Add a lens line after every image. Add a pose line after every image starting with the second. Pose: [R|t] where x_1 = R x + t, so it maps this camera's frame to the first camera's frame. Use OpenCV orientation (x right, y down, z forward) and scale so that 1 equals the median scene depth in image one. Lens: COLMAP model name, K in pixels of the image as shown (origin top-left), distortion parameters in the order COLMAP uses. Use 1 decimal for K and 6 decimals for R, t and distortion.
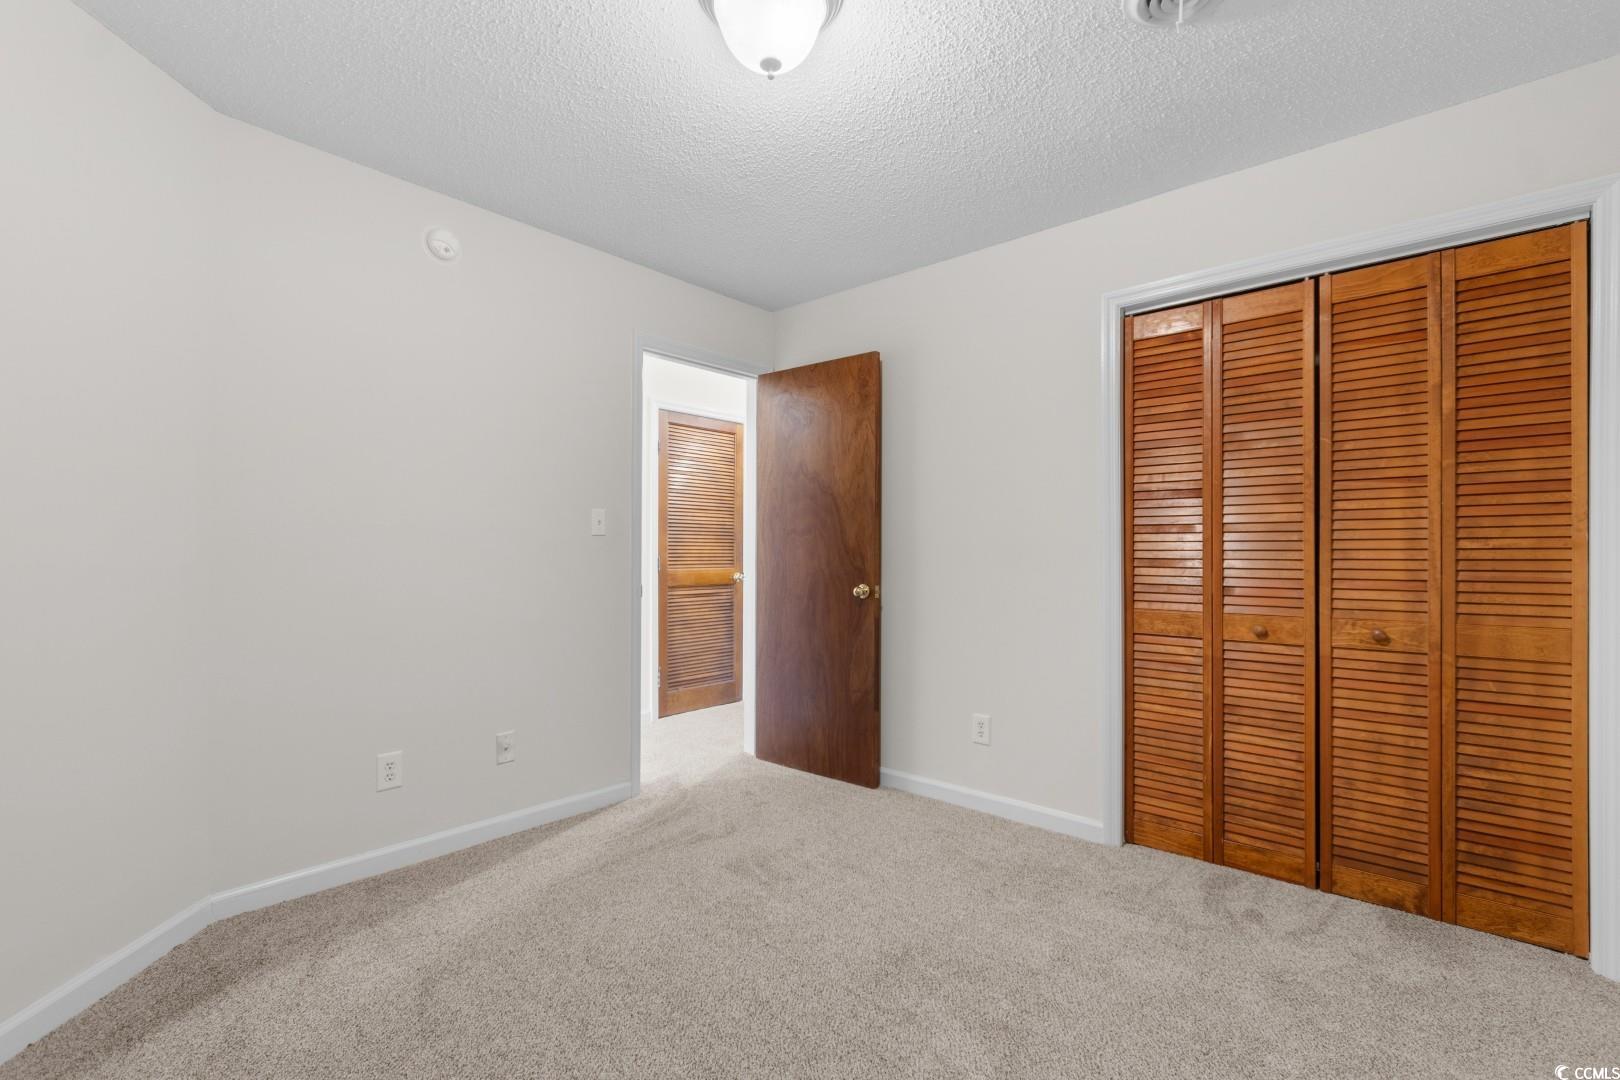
lens RADIAL K [[714.4, 0, 810.7], [0, 714.4, 543.7], [0, 0, 1]] dist [0.002357, -0.000601]
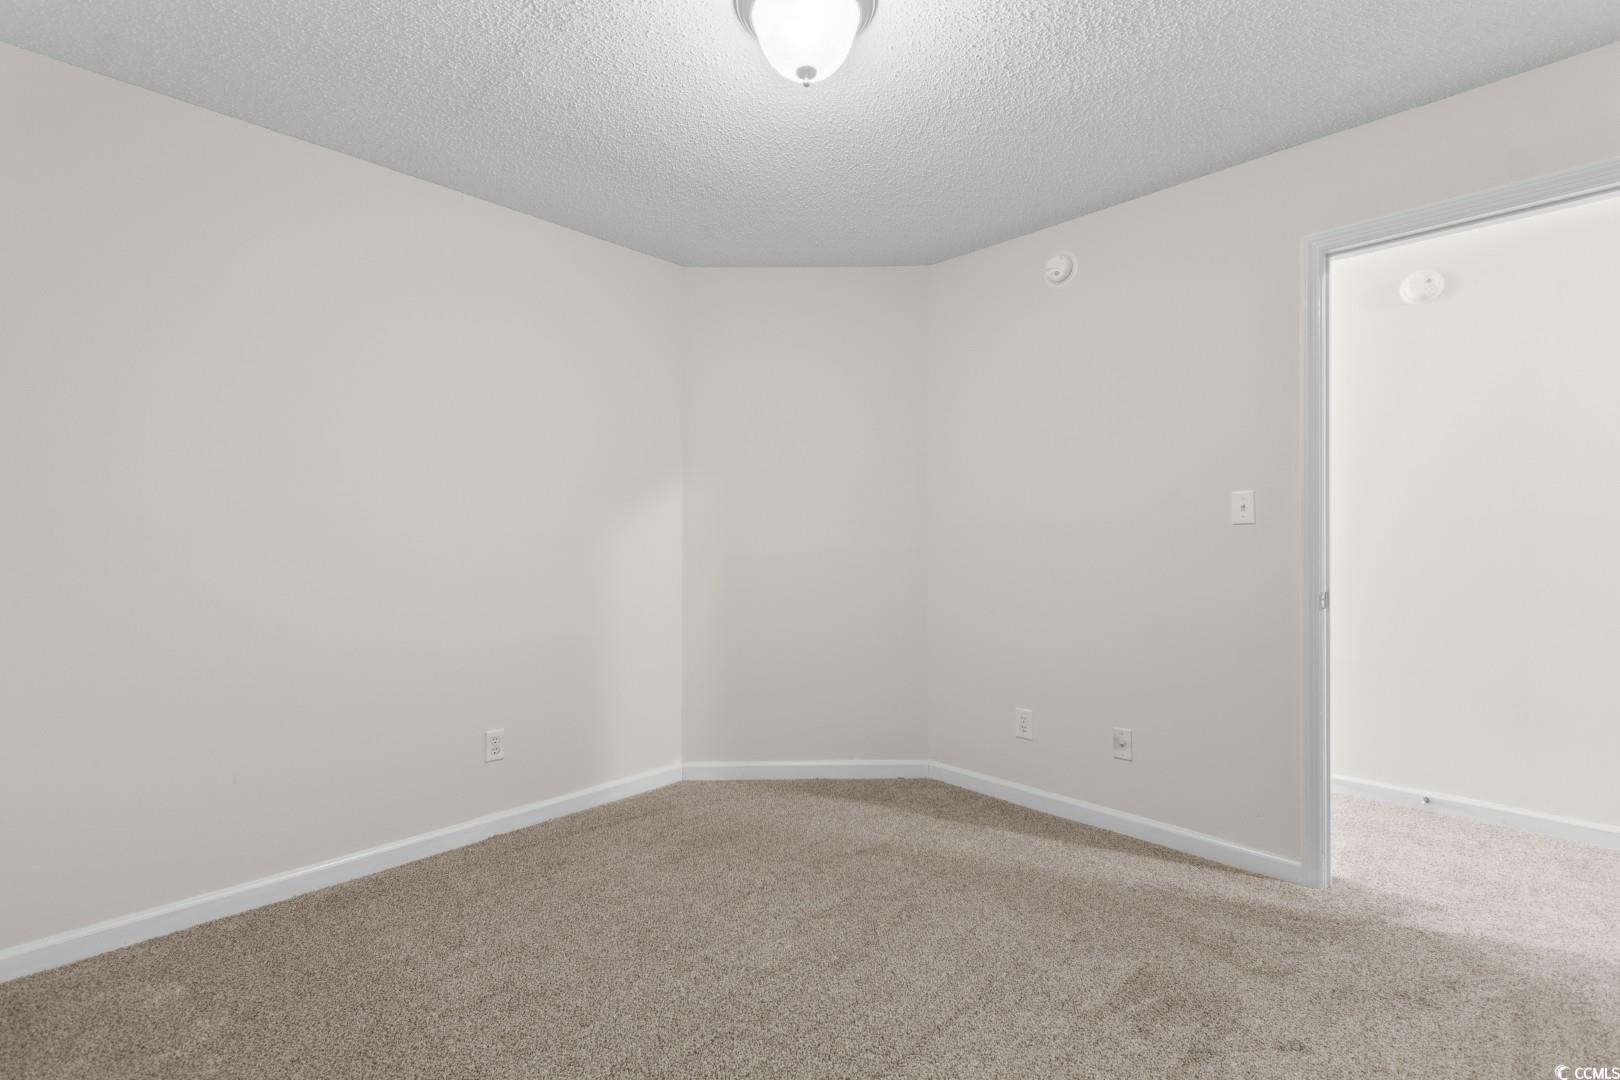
lens RADIAL K [[708.4, 0, 806.8], [0, 708.4, 526.6], [0, 0, 1]] dist [-0.000017, -0.000455]
pose [[-0.063139, -0.016984, -0.997860, 0.589995], [0.014813, 0.999729, -0.017953, -0.001901], [0.997895, -0.015915, -0.062871, 0.650478]]
